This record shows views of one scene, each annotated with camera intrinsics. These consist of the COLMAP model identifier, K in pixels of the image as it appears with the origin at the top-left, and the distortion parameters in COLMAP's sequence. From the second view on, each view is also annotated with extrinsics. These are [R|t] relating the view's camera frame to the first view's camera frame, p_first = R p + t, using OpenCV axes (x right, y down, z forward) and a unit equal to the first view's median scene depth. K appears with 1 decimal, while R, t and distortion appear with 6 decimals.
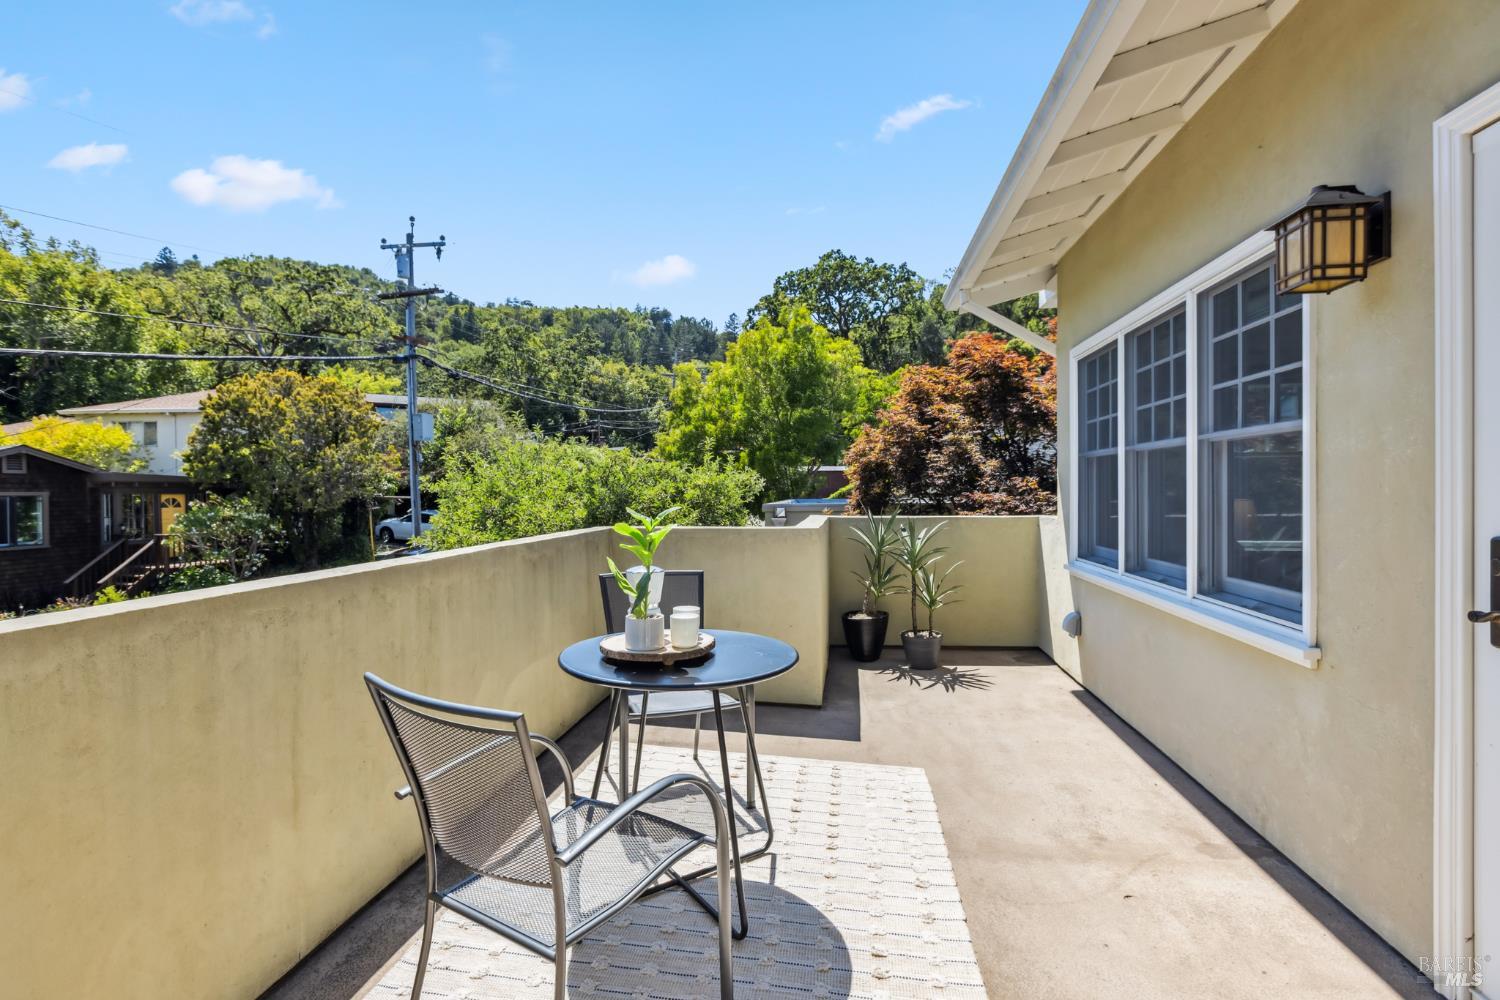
lens RADIAL K [[673.1, 0, 745.9], [0, 673.1, 500.8], [0, 0, 1]] dist [0.002549, 0.000620]
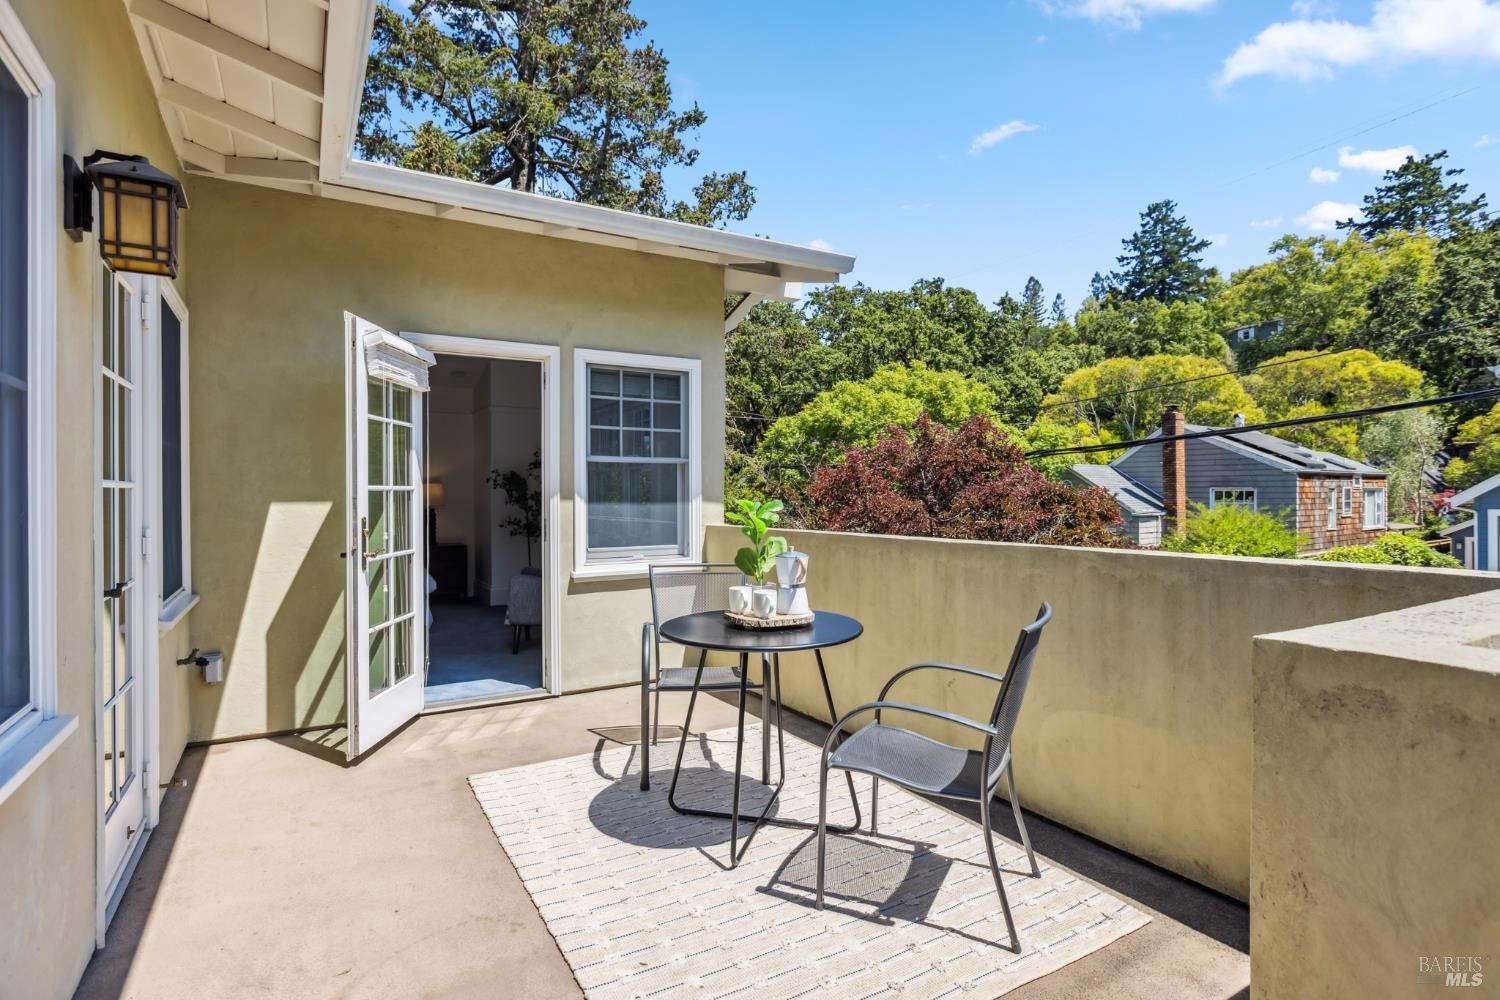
lens RADIAL K [[770.5, 0, 746.7], [0, 770.5, 495.5], [0, 0, 1]] dist [-0.000332, -0.000053]
pose [[-0.774271, 0.008939, -0.632791, 0.821863], [-0.002894, 0.999840, 0.017666, -0.024442], [0.632847, 0.015509, -0.774121, 2.153088]]
